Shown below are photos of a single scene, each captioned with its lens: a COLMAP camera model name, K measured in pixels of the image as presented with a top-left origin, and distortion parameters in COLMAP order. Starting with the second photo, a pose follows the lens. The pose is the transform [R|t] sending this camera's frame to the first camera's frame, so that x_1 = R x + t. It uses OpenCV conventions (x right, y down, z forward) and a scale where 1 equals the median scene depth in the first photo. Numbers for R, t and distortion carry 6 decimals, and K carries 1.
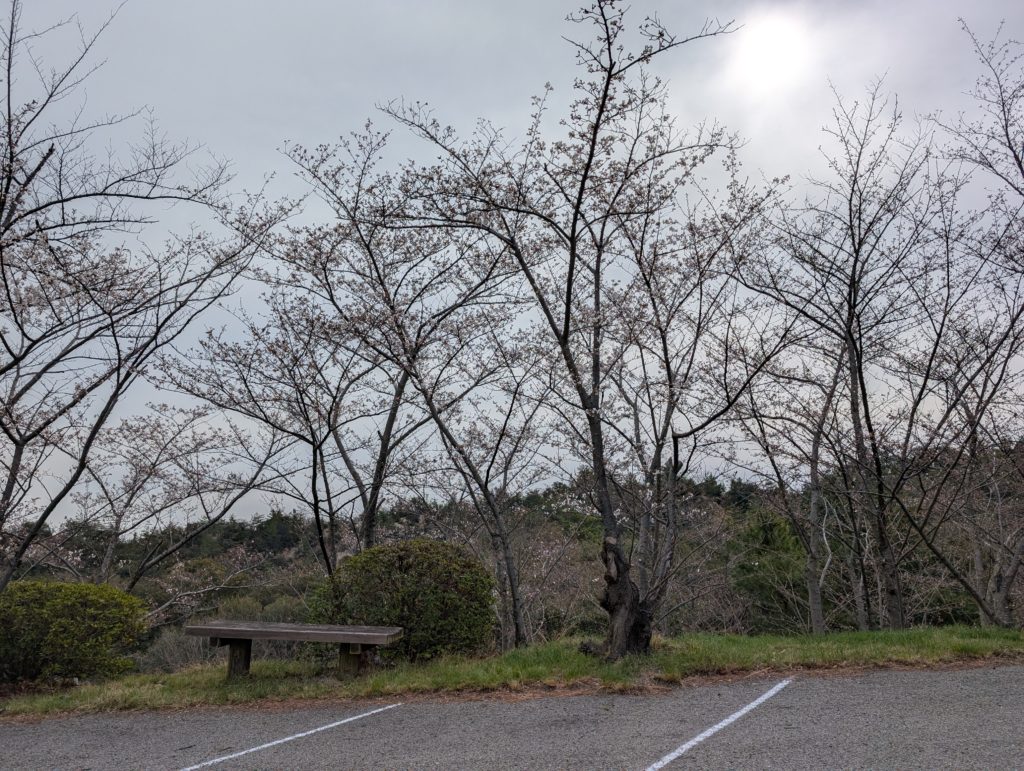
lens RADIAL K [[865.9, 0, 511.2], [0, 865.9, 383.6], [0, 0, 1]] dist [0.030781, -0.014567]
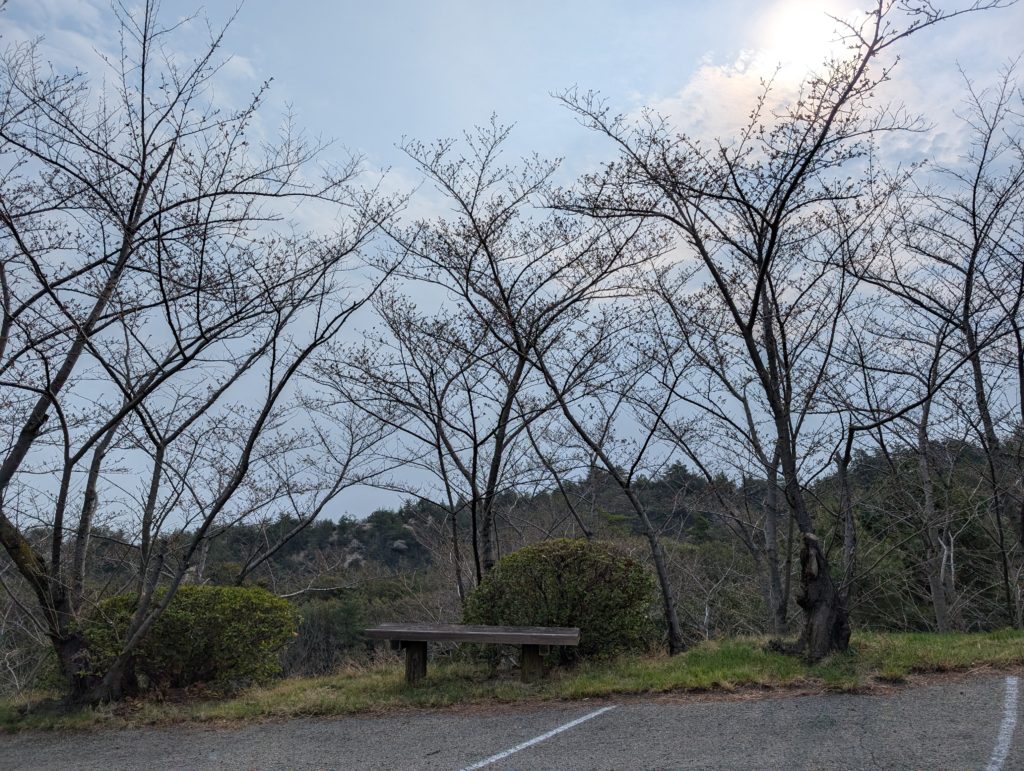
lens RADIAL K [[865.9, 0, 512.6], [0, 865.9, 386.8], [0, 0, 1]] dist [0.030781, -0.014567]
pose [[0.999897, -0.014118, -0.002671, -0.178129], [0.014127, 0.999894, 0.003460, 0.004423], [0.002622, -0.003497, 0.999990, 0.020302]]
